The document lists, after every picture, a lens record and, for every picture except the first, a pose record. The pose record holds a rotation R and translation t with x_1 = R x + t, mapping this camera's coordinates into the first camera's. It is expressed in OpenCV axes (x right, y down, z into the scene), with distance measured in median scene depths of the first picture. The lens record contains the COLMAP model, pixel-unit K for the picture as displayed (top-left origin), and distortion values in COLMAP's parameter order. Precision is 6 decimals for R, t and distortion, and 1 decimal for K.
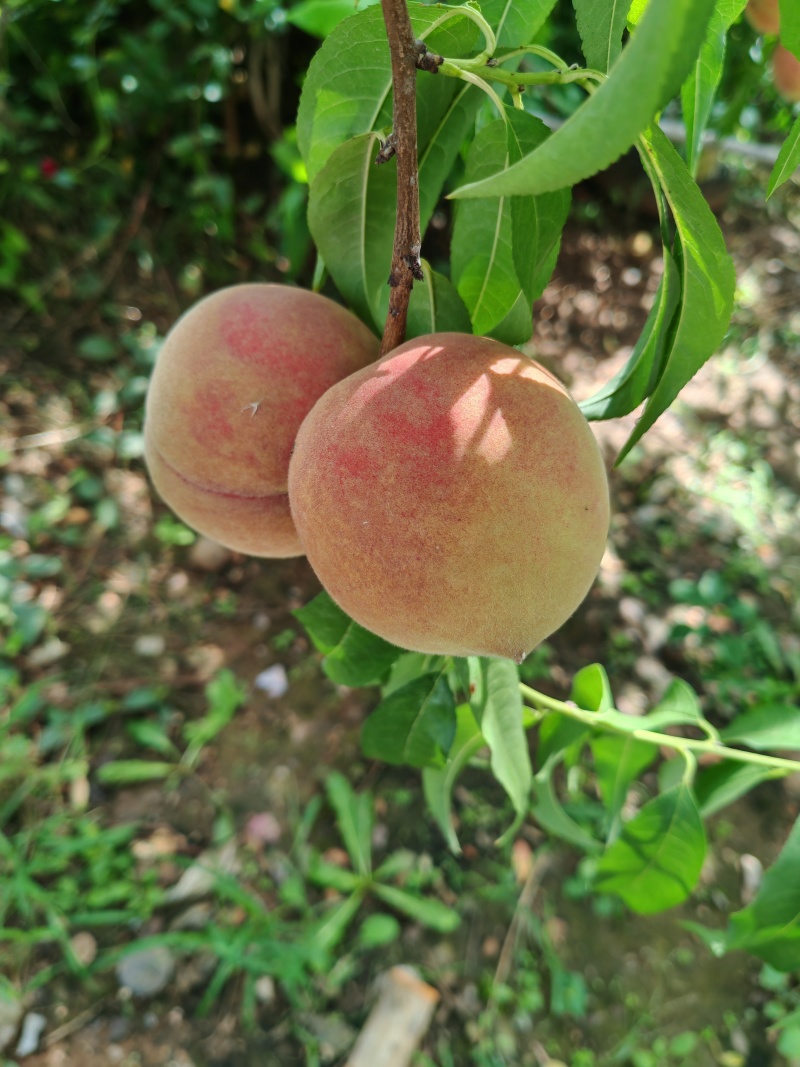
lens RADIAL K [[846.0, 0, 400.0], [0, 846.0, 533.5], [0, 0, 1]] dist [-0.013062, -0.007247]
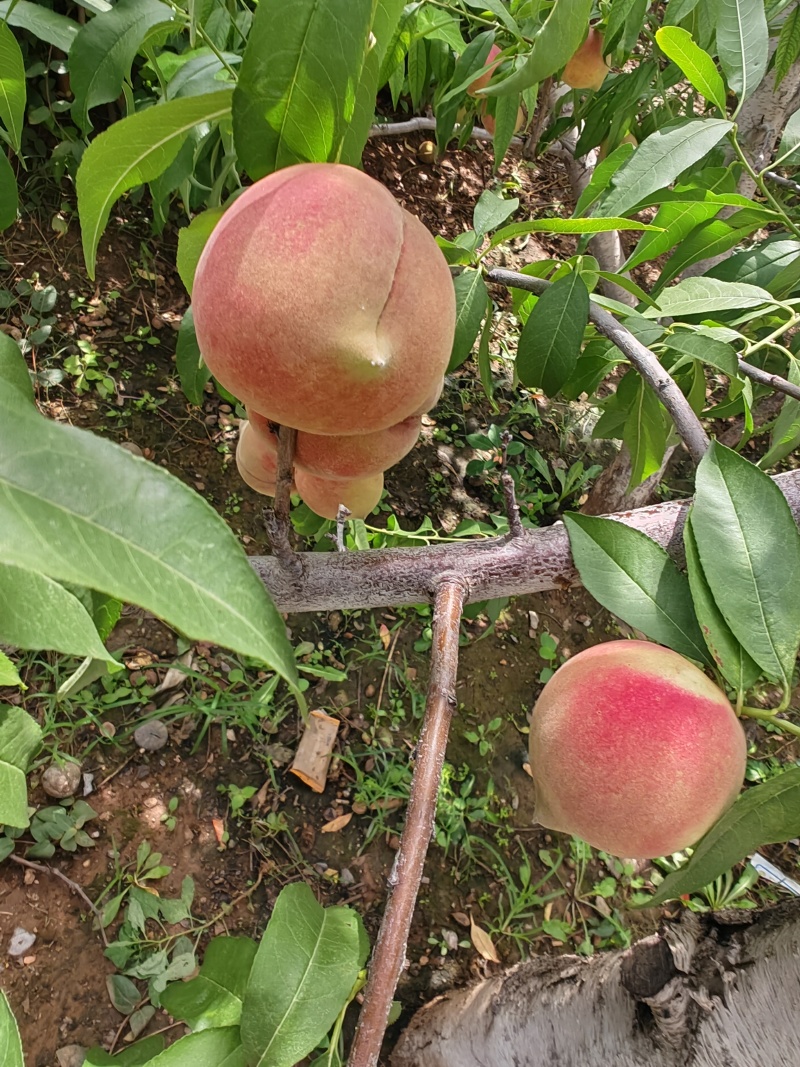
lens RADIAL K [[792.6, 0, 400.0], [0, 792.6, 533.5], [0, 0, 1]] dist [-0.053477, 0.065148]
pose [[0.975518, -0.140646, 0.169067, -0.048983], [0.105856, 0.974143, 0.199598, -0.076950], [-0.192768, -0.176815, 0.965182, -0.392859]]
